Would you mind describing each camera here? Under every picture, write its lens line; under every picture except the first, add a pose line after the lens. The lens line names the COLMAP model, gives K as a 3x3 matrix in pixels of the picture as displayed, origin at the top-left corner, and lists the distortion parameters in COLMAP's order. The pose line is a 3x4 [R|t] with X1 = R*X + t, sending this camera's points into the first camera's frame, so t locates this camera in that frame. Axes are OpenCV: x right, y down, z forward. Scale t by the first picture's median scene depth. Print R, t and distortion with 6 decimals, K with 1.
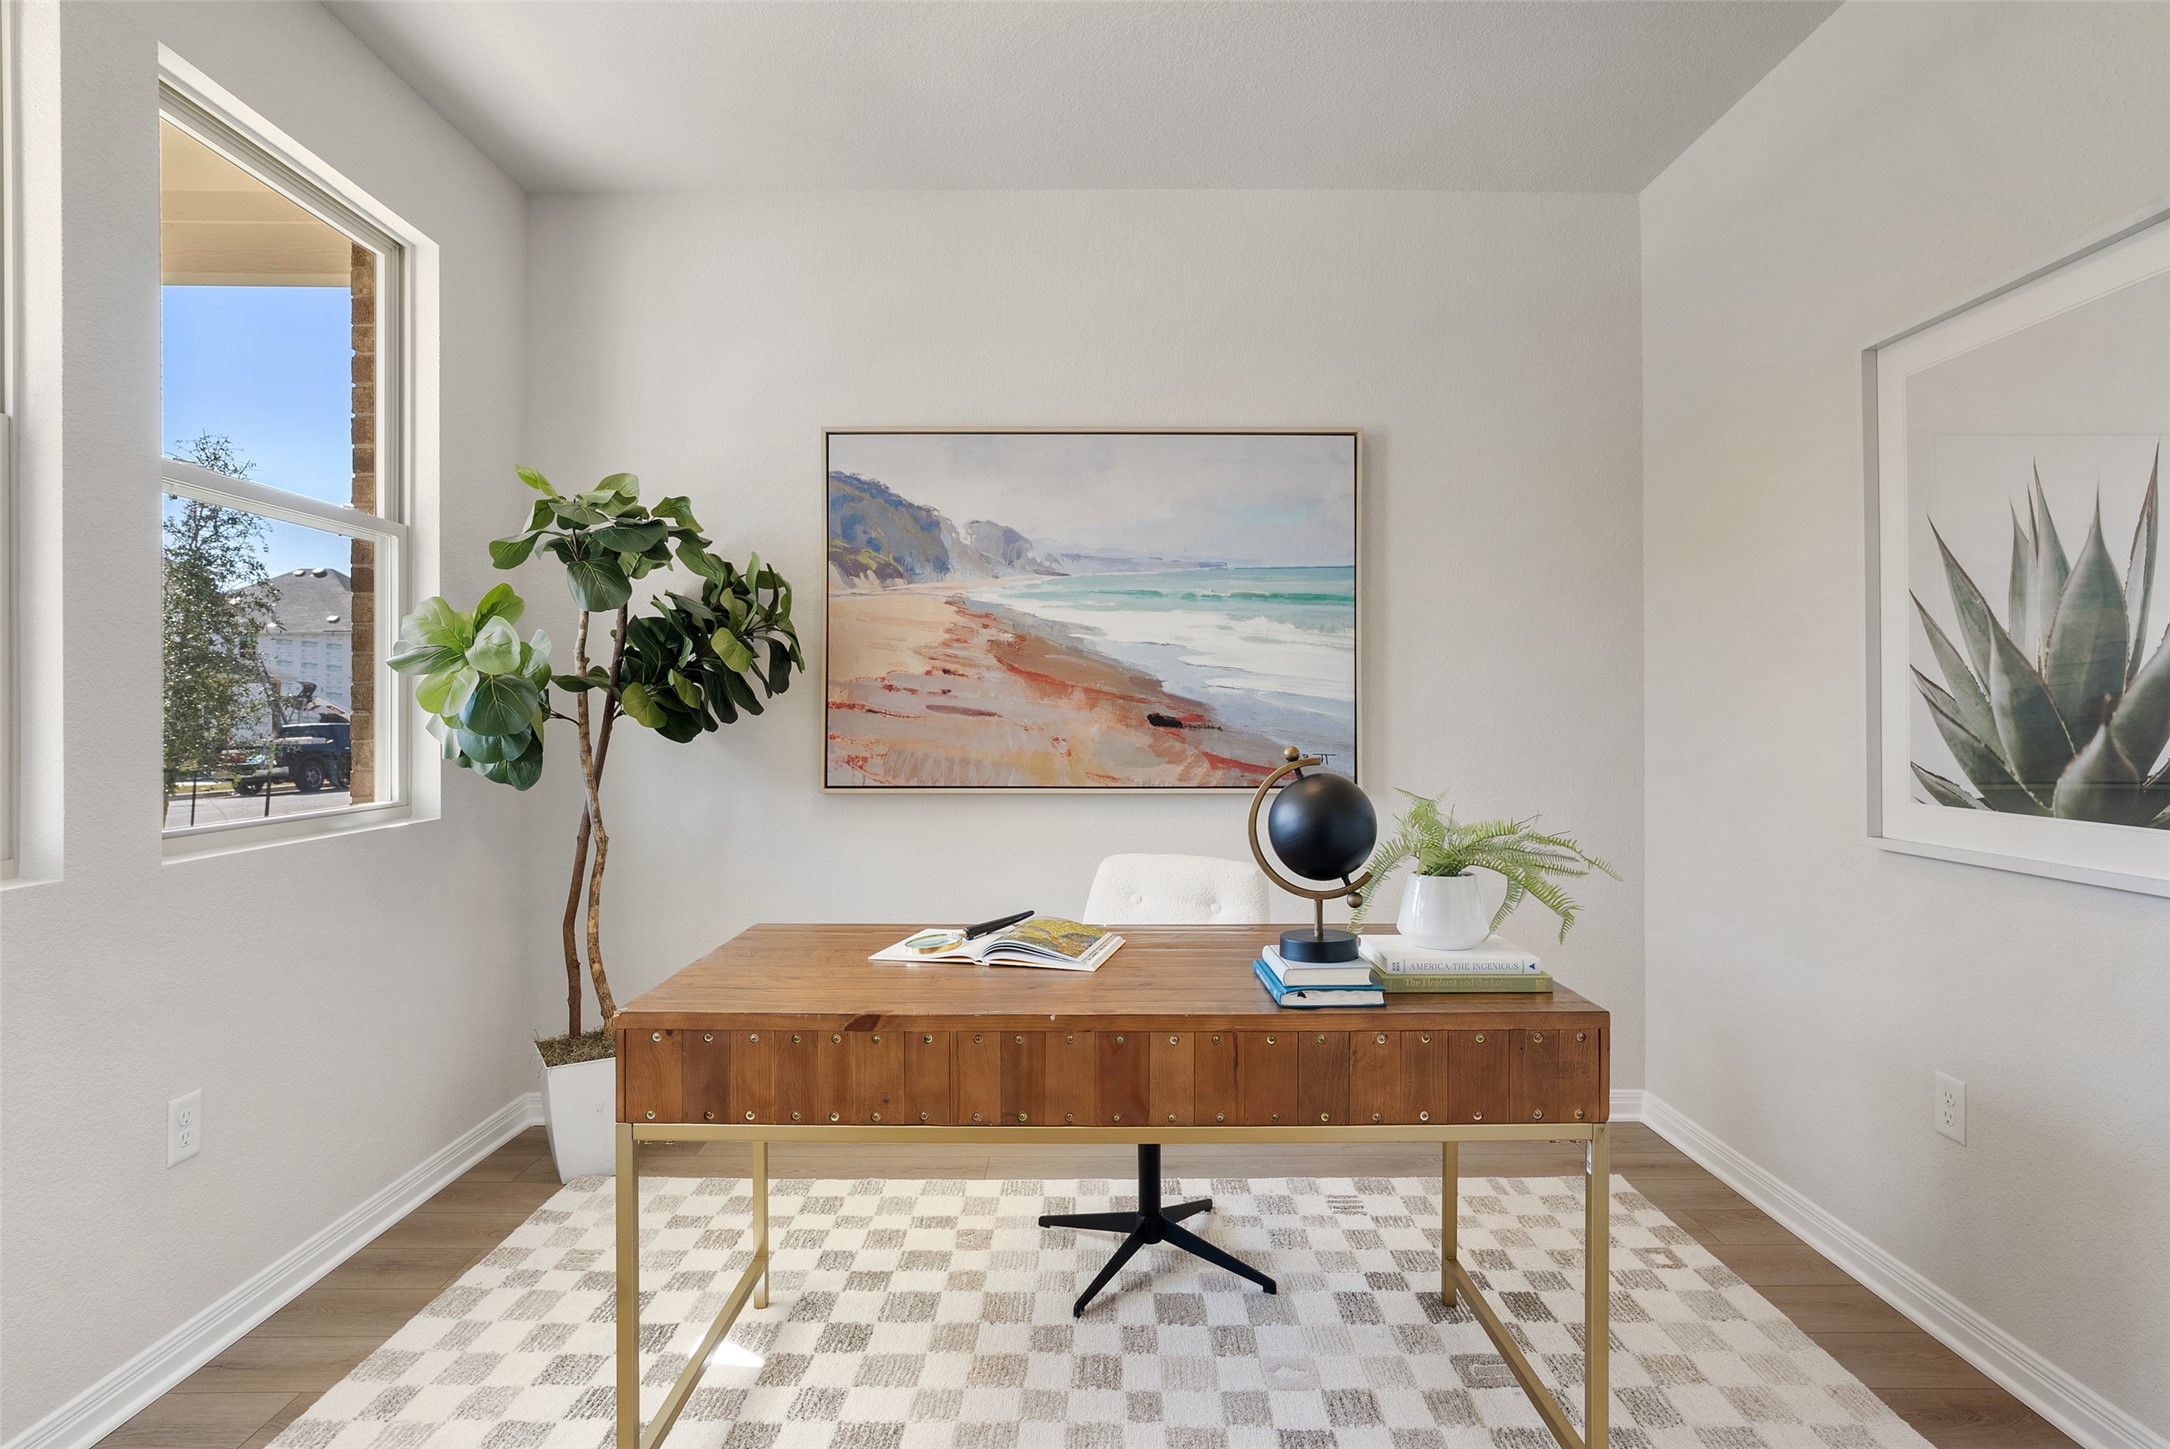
lens RADIAL K [[1098.7, 0, 1142.0], [0, 1098.7, 671.1], [0, 0, 1]] dist [-0.021259, 0.010524]
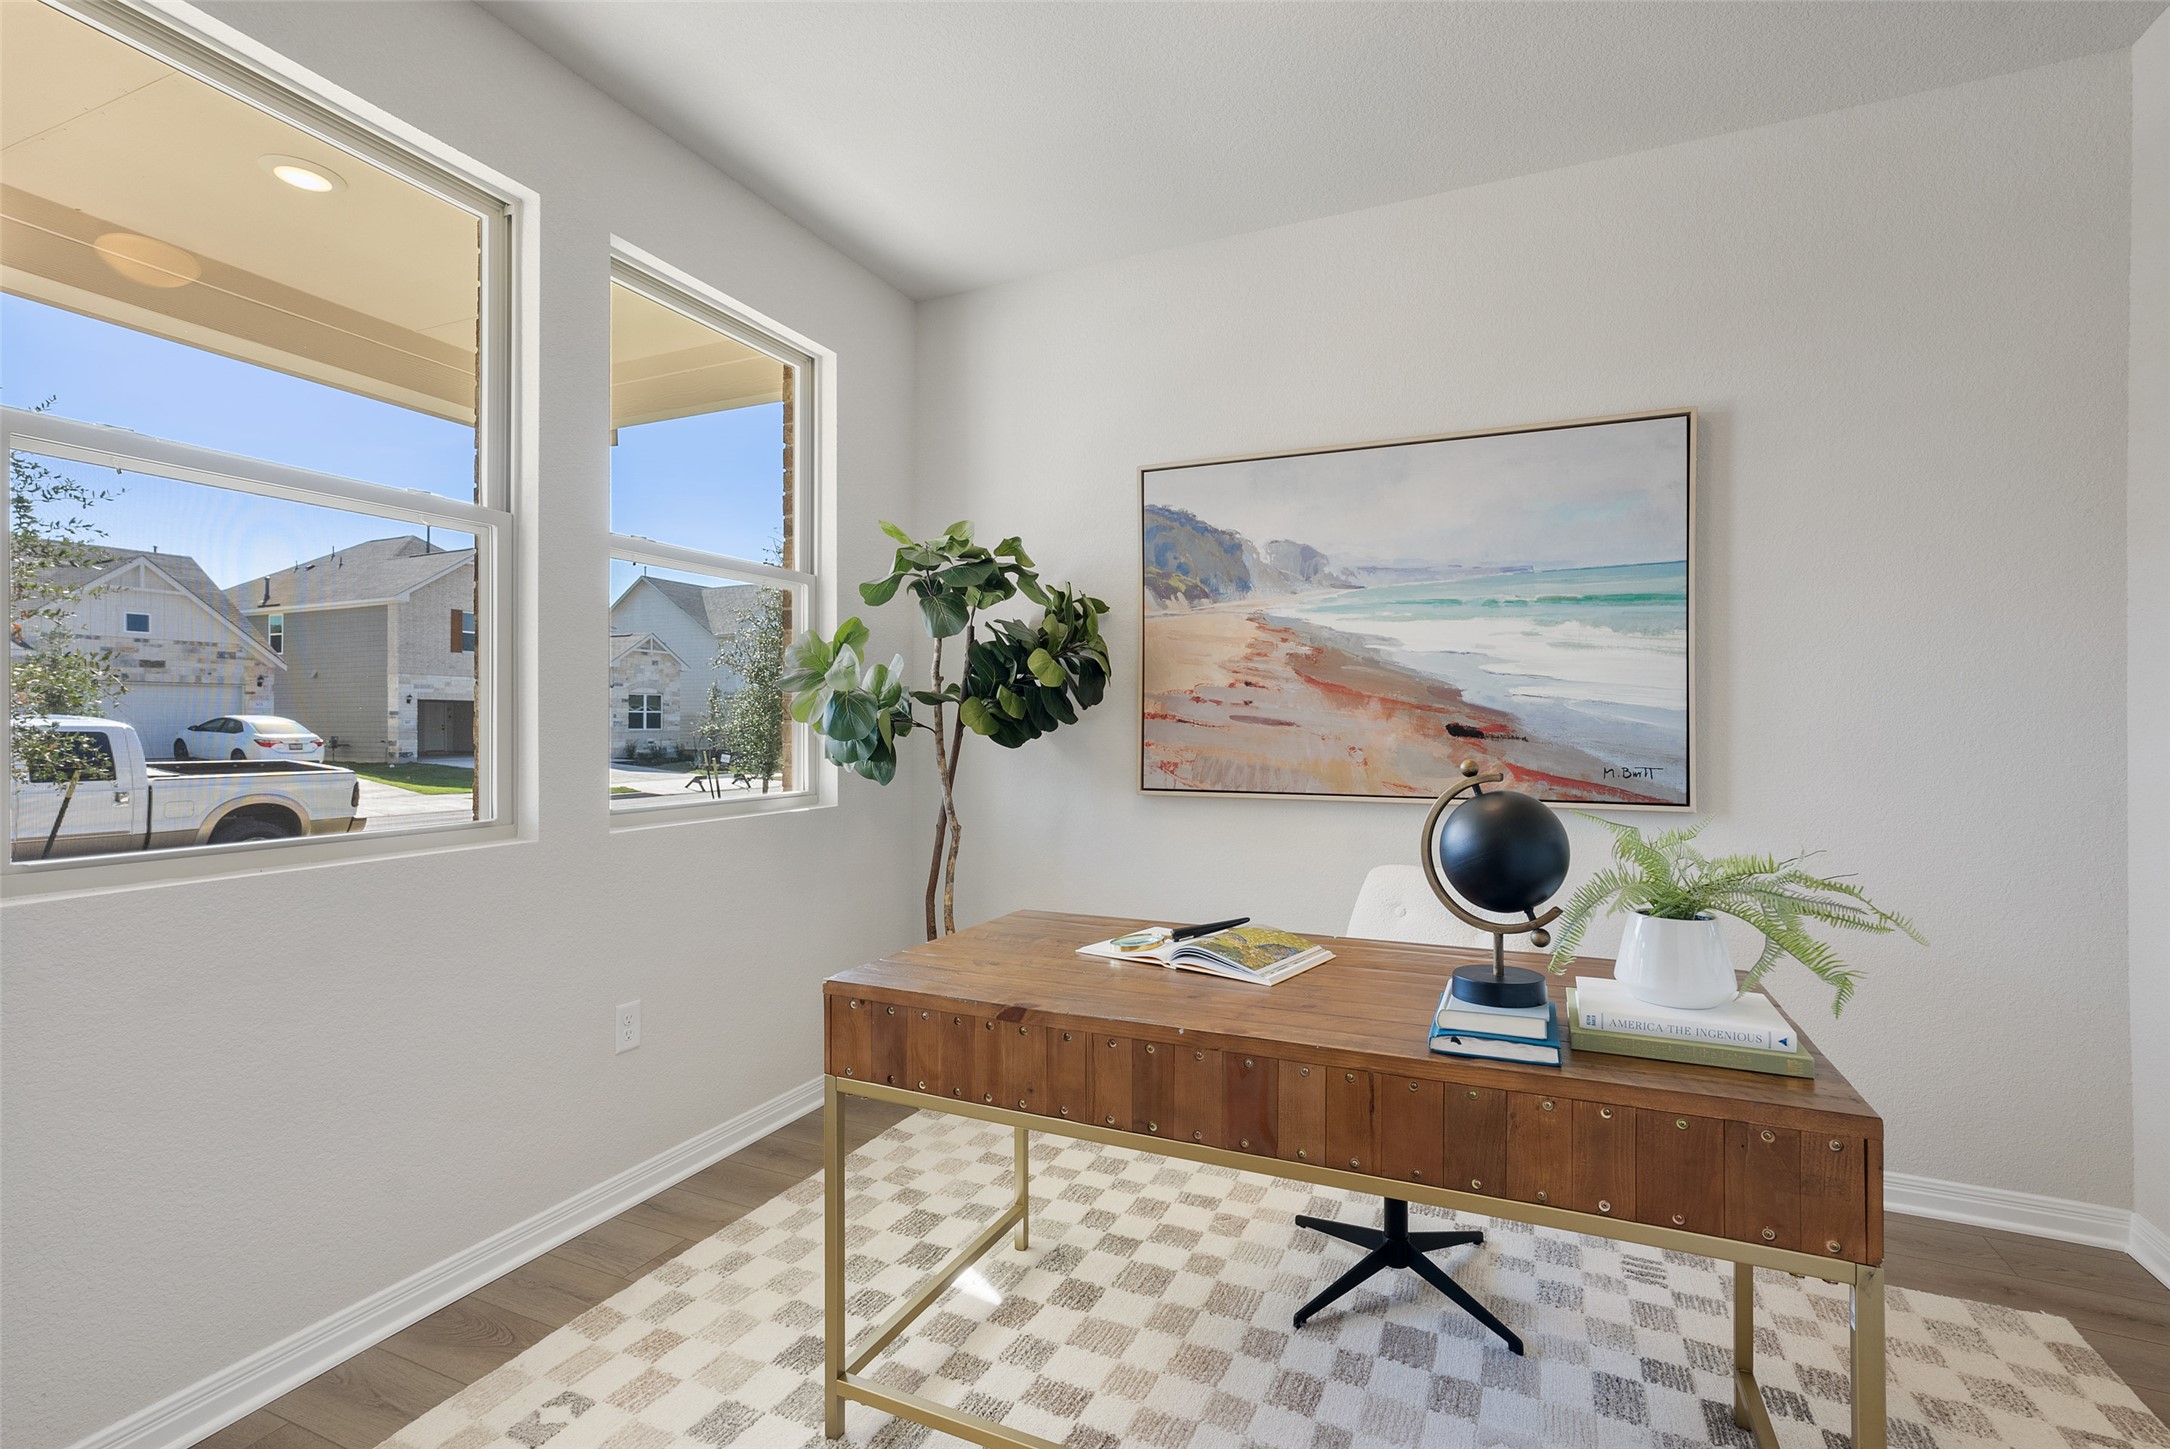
lens RADIAL K [[1000.5, 0, 1049.0], [0, 1000.5, 694.3], [0, 0, 1]] dist [-0.023296, 0.015031]
pose [[0.910778, -0.010401, -0.412766, 0.100346], [0.014251, 0.999879, 0.006248, 0.003492], [0.412651, -0.011573, 0.910815, 0.075966]]
